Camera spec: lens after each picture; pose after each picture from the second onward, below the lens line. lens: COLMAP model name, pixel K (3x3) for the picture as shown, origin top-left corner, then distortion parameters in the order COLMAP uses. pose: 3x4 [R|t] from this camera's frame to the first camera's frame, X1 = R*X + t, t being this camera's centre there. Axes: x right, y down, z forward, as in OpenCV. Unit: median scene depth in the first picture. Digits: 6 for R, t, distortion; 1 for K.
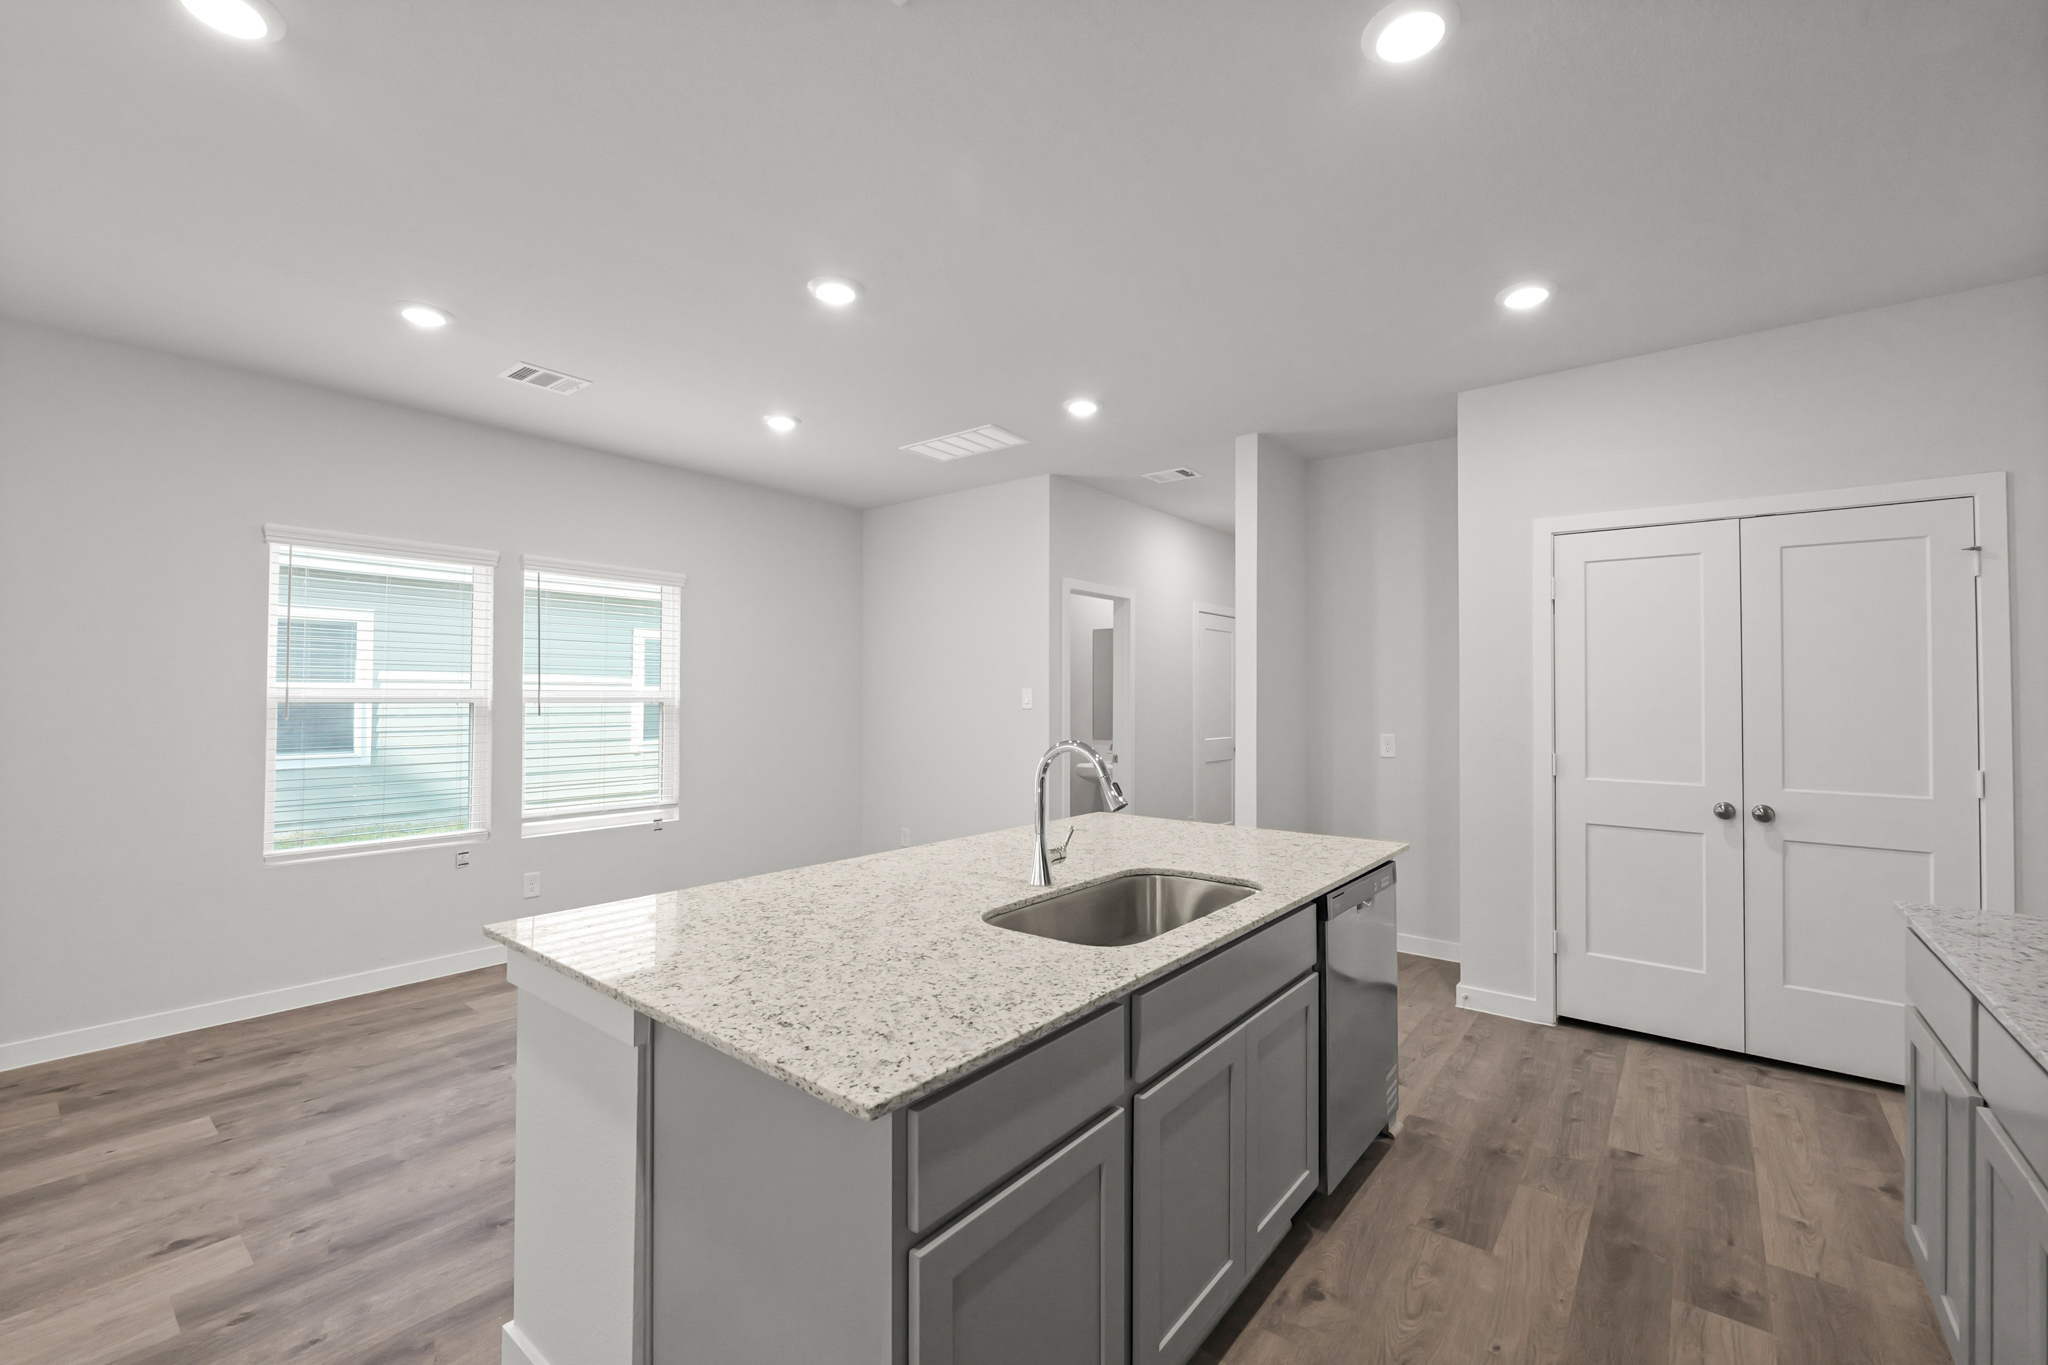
lens RADIAL K [[855.7, 0, 1014.4], [0, 855.7, 673.1], [0, 0, 1]] dist [-0.004472, 0.000190]
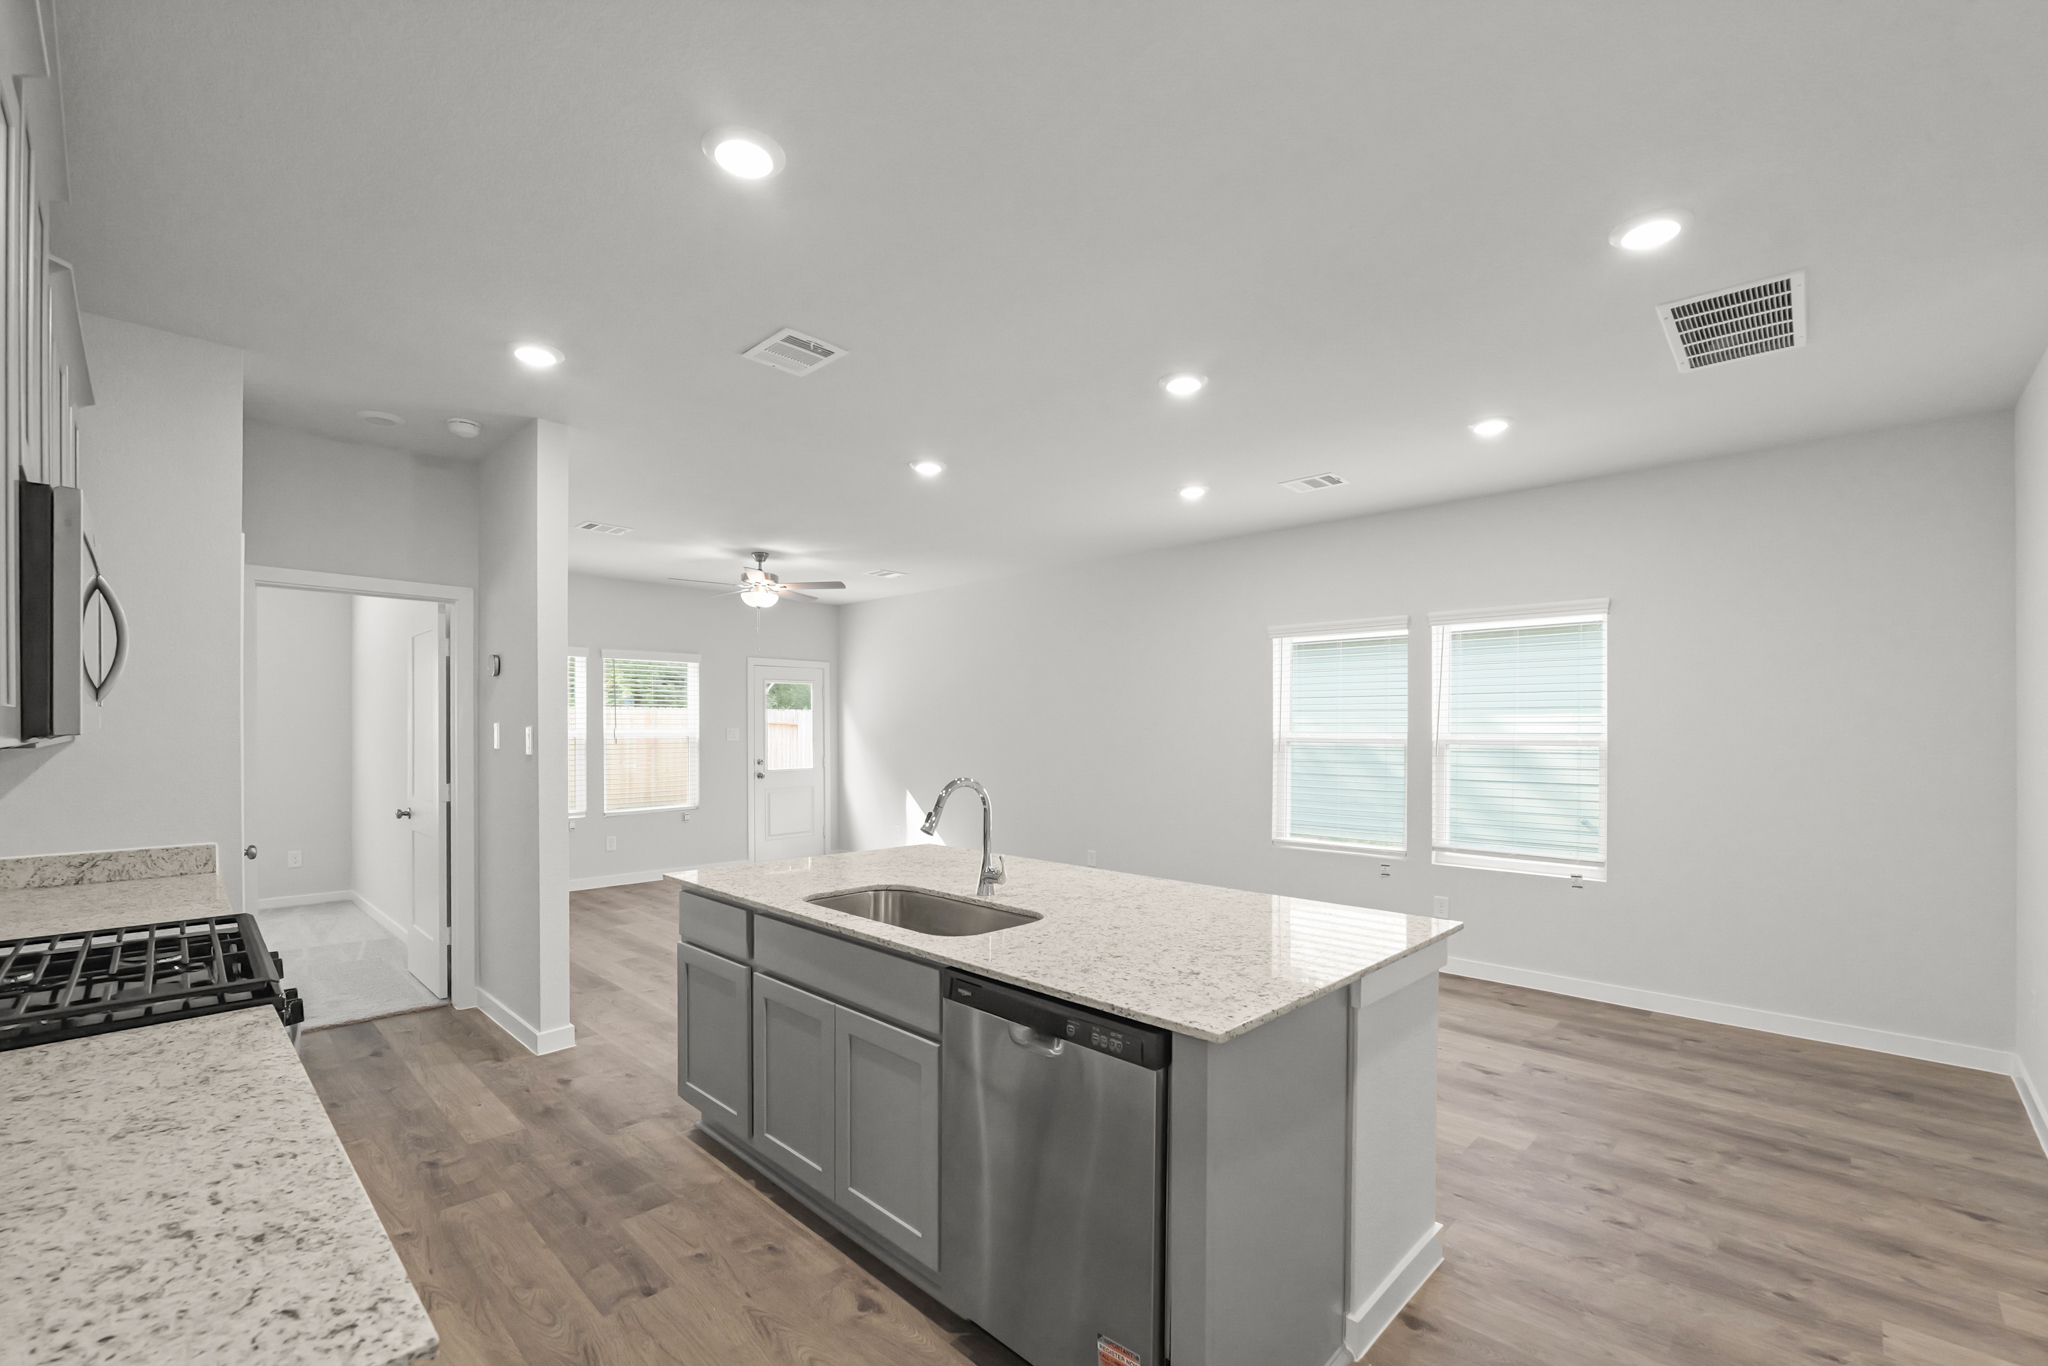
lens RADIAL K [[855.7, 0, 1018.4], [0, 855.7, 728.9], [0, 0, 1]] dist [-0.004472, 0.000190]
pose [[-0.093402, -0.005315, -0.995614, 0.859188], [0.025262, 0.999651, -0.007707, 0.013876], [0.995308, -0.025871, -0.093235, 0.804103]]
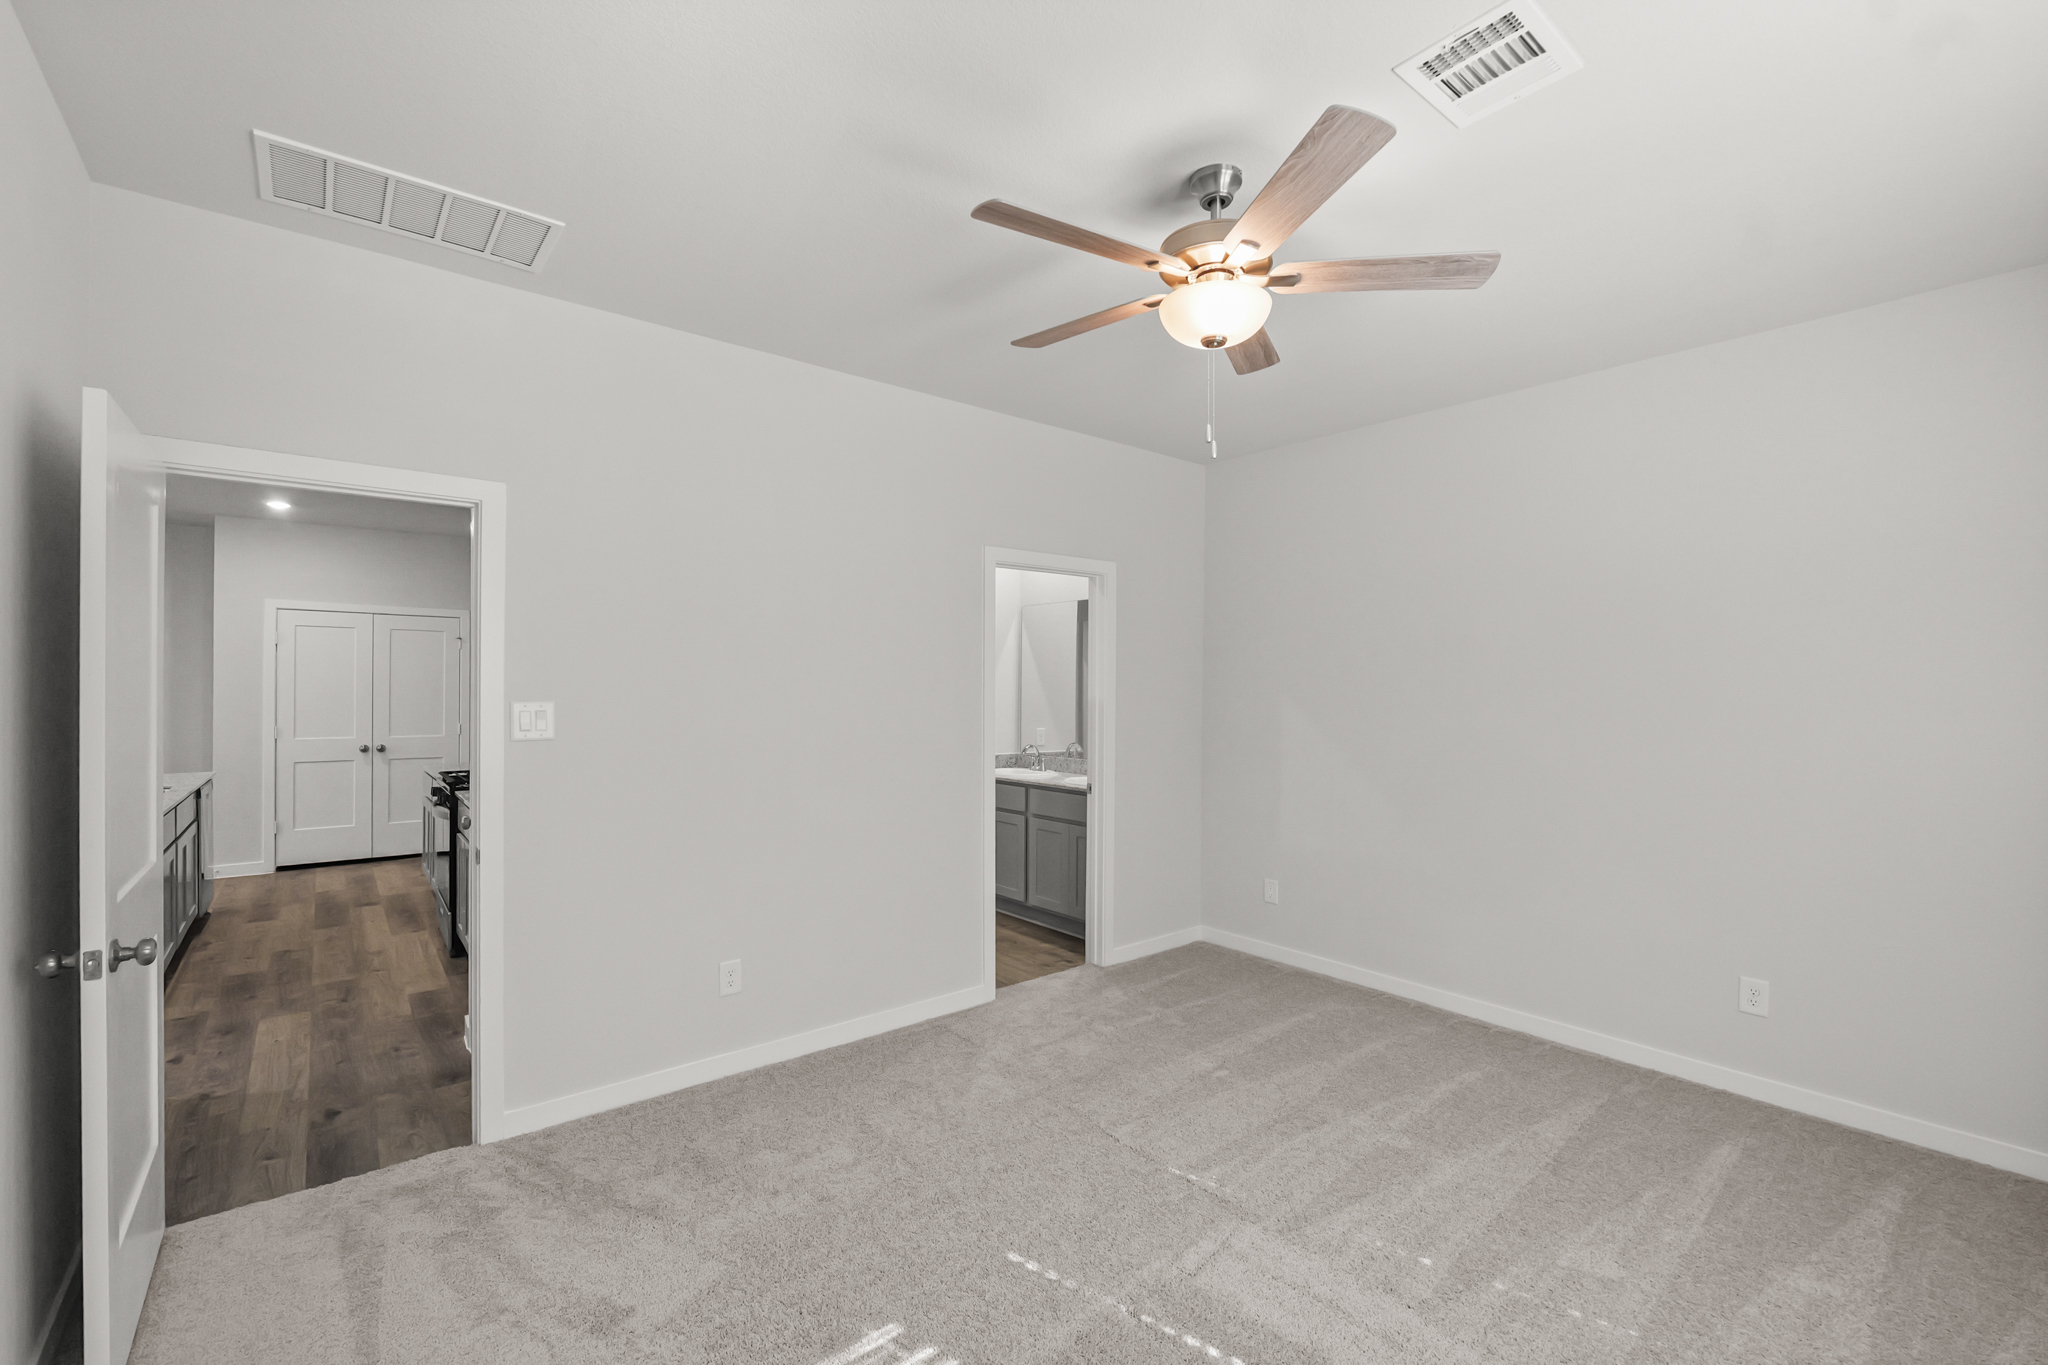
lens RADIAL K [[855.7, 0, 1012.1], [0, 855.7, 692.3], [0, 0, 1]] dist [-0.004472, 0.000190]
pose [[0.210157, -0.006266, 0.977648, -0.951217], [-0.028565, 0.999513, 0.012546, -0.056647], [-0.977250, -0.030563, 0.209875, -1.071331]]
